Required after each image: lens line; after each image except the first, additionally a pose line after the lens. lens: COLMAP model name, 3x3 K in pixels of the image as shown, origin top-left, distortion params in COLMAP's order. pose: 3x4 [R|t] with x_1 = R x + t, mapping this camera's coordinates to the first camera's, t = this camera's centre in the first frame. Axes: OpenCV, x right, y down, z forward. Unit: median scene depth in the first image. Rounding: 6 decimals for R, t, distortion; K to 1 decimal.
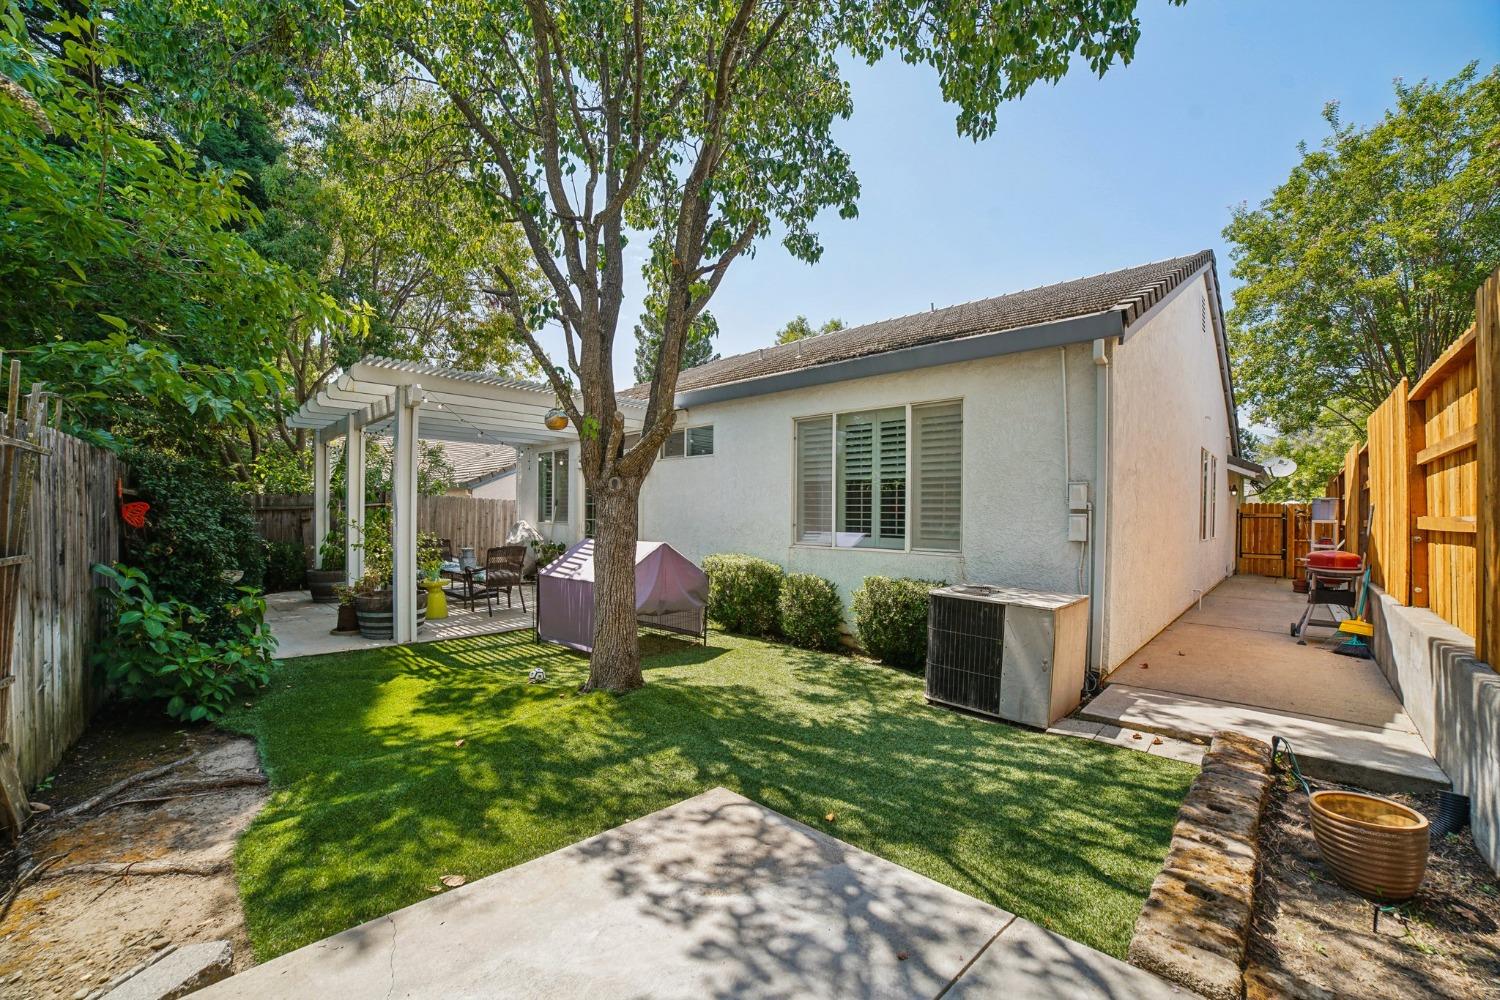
lens RADIAL K [[610.4, 0, 751.3], [0, 610.4, 503.3], [0, 0, 1]] dist [-0.057246, 0.002372]
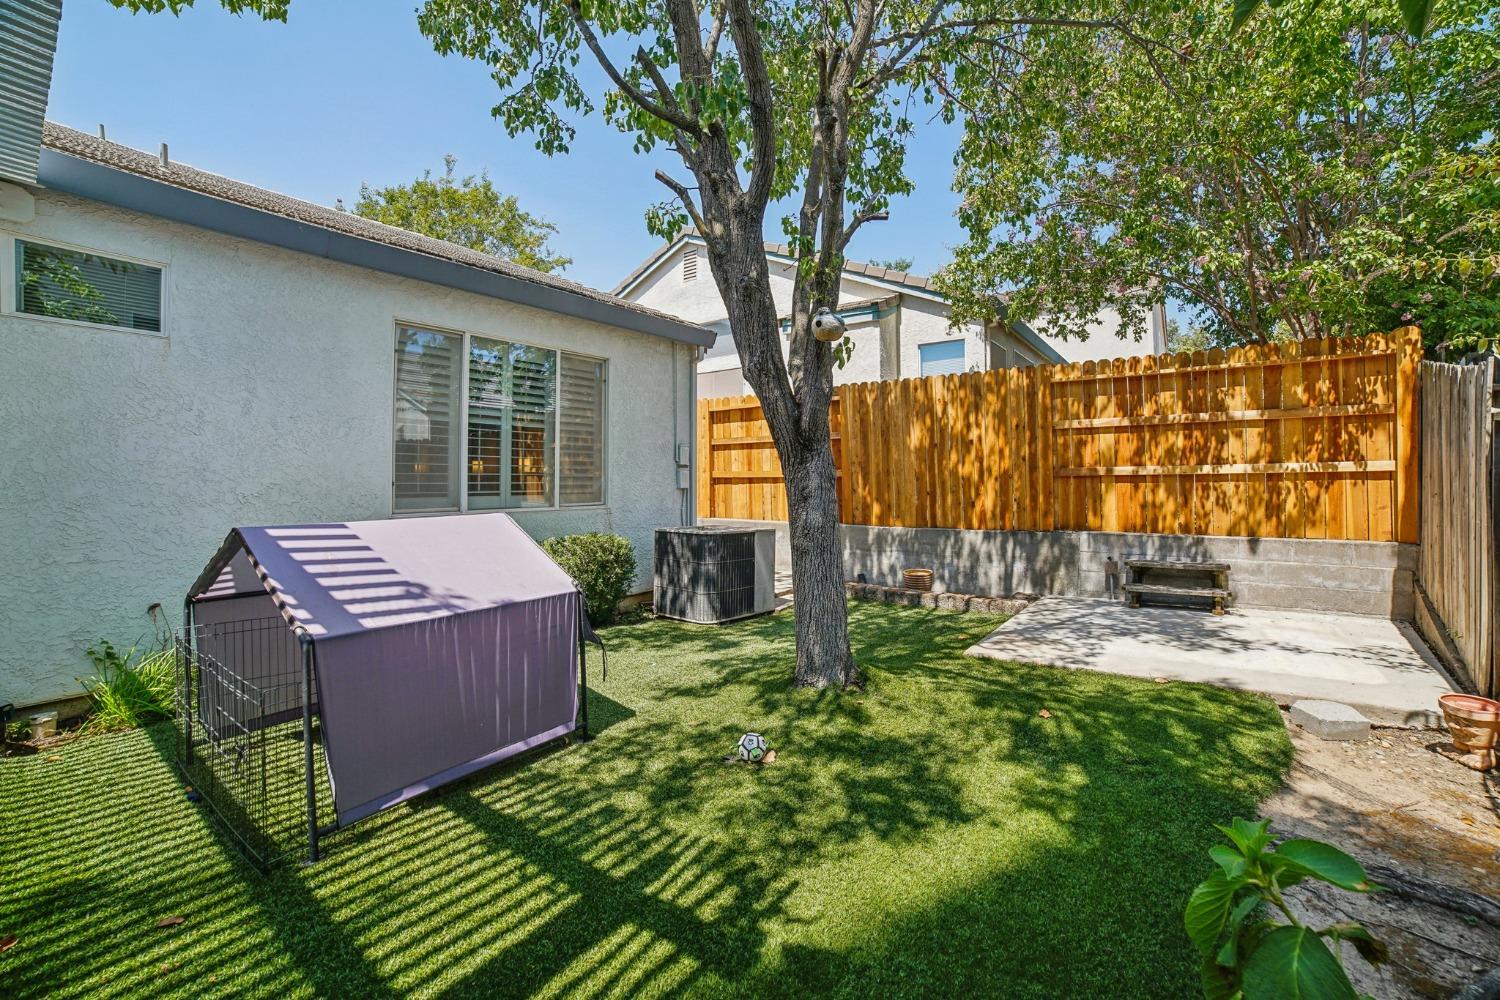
lens RADIAL K [[610.4, 0, 746.5], [0, 610.4, 485.8], [0, 0, 1]] dist [-0.057246, 0.002372]
pose [[-0.109490, -0.024242, 0.993692, -0.824835], [-0.014566, 0.999634, 0.022782, 0.023258], [-0.993881, -0.011980, -0.109803, 0.964116]]
